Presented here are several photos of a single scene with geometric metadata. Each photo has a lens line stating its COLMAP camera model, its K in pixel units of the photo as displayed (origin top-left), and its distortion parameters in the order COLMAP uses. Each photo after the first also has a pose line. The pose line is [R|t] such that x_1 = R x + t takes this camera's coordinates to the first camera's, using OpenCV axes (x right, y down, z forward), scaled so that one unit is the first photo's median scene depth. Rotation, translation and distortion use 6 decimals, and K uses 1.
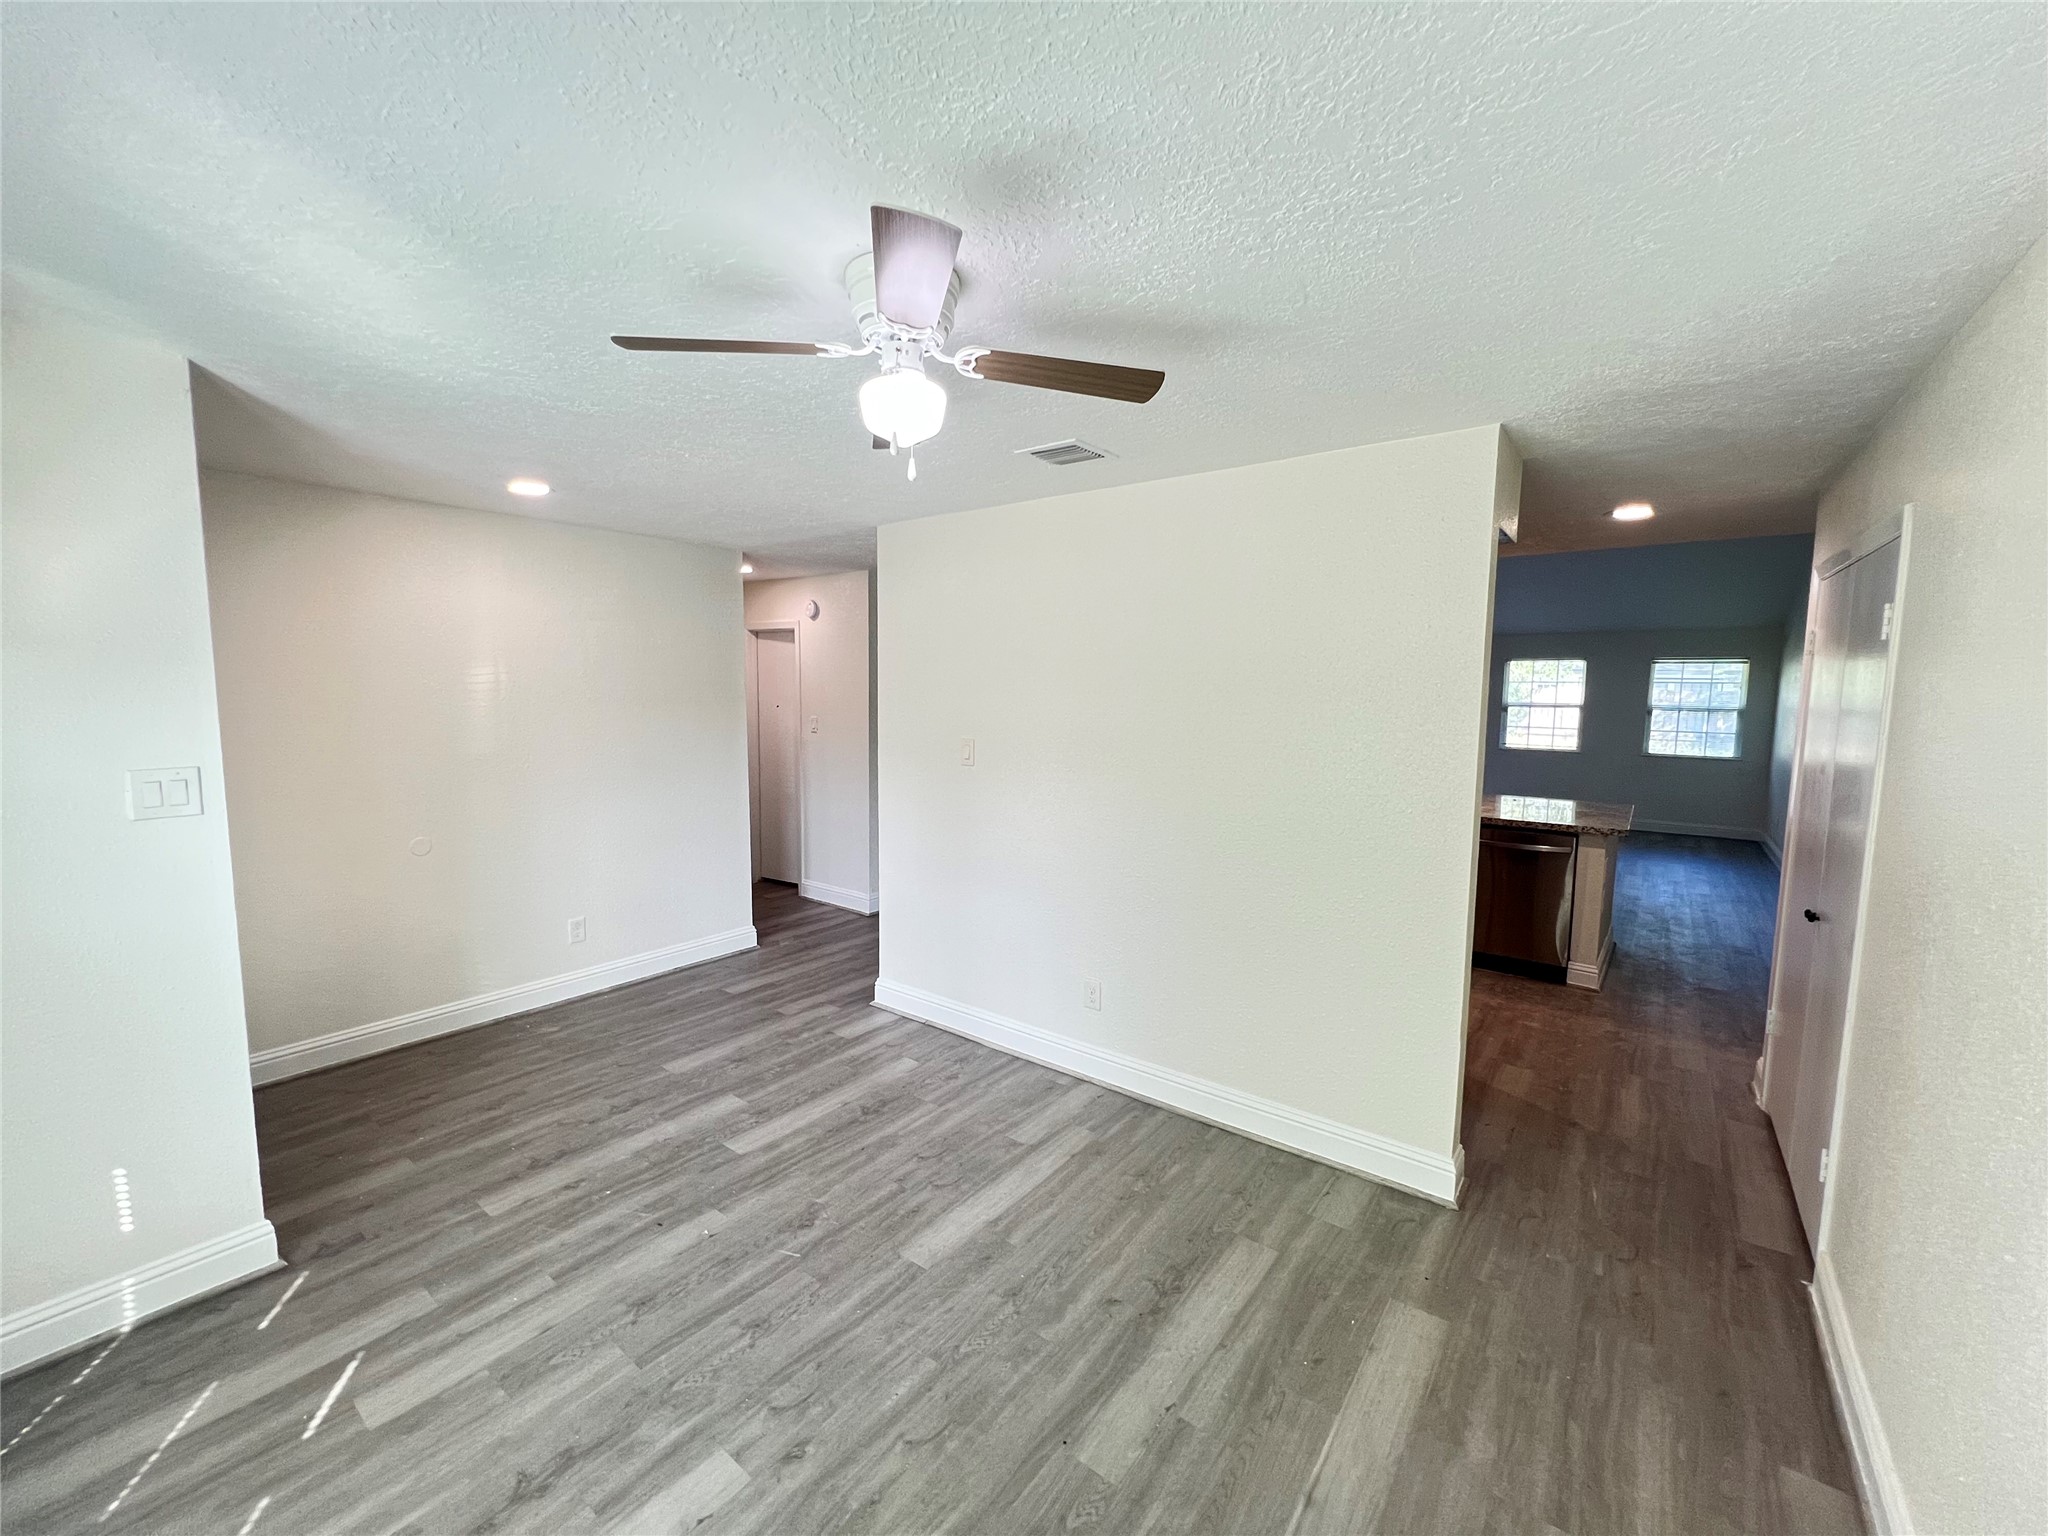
lens RADIAL K [[823.1, 0, 1026.1], [0, 823.1, 766.5], [0, 0, 1]] dist [-0.000429, -0.000006]
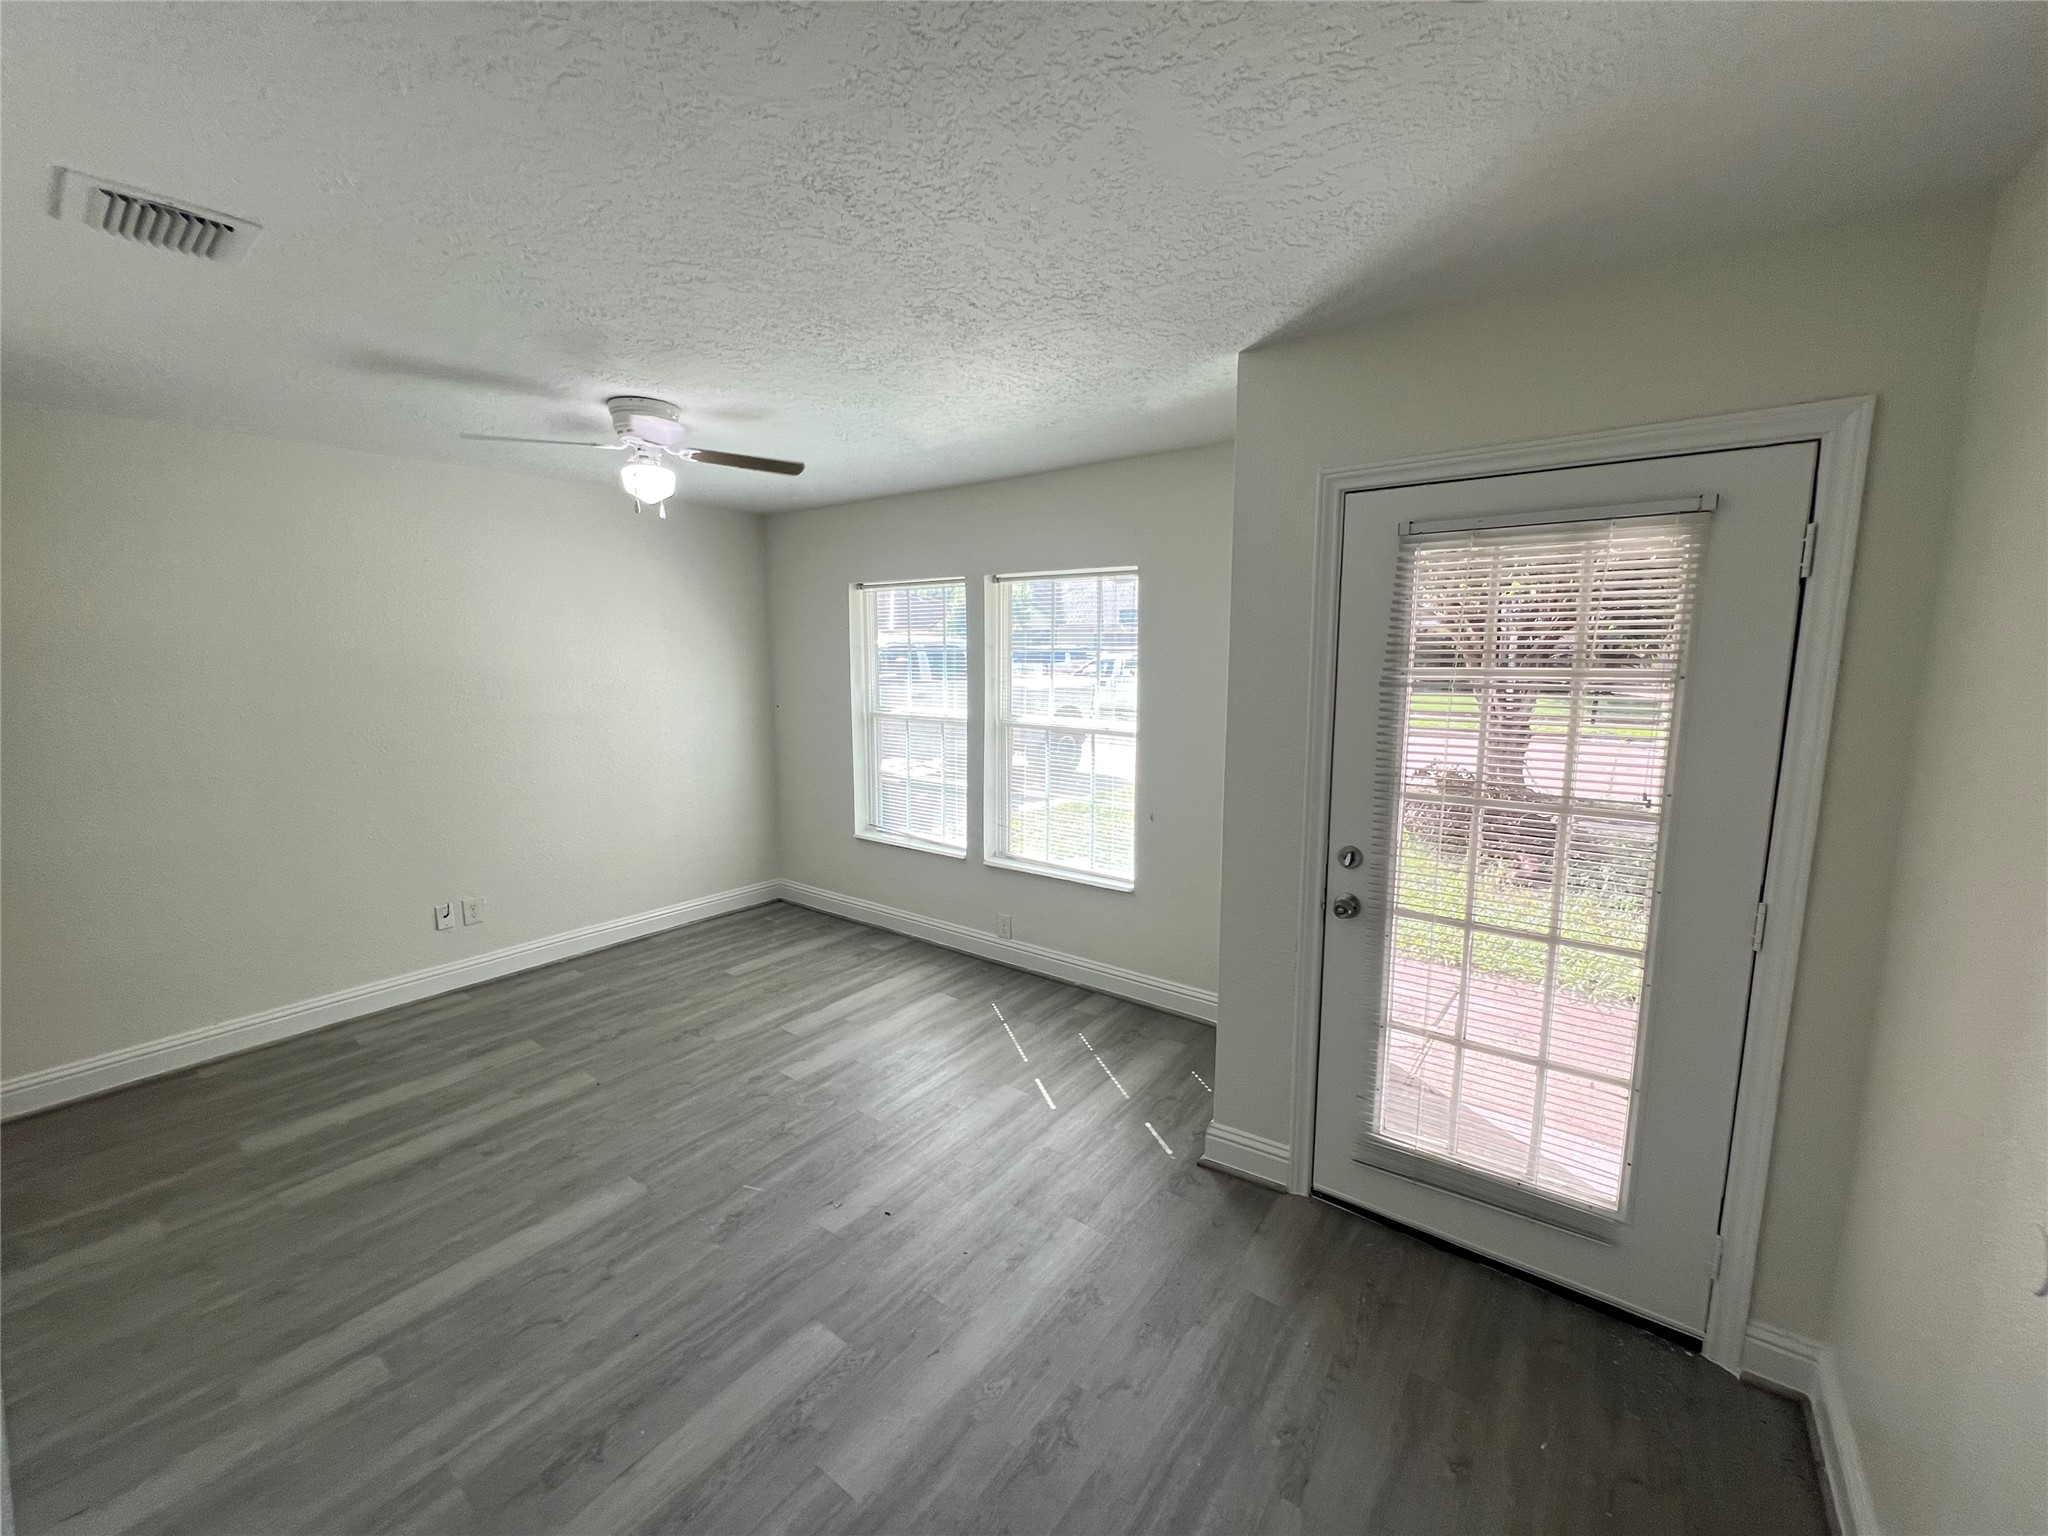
lens RADIAL K [[823.1, 0, 1018.5], [0, 823.1, 764.0], [0, 0, 1]] dist [-0.000429, -0.000006]
pose [[-0.999963, -0.008407, -0.001947, -0.598873], [-0.008629, 0.972099, 0.234412, -0.175836], [-0.000078, 0.234421, -0.972135, 1.829893]]
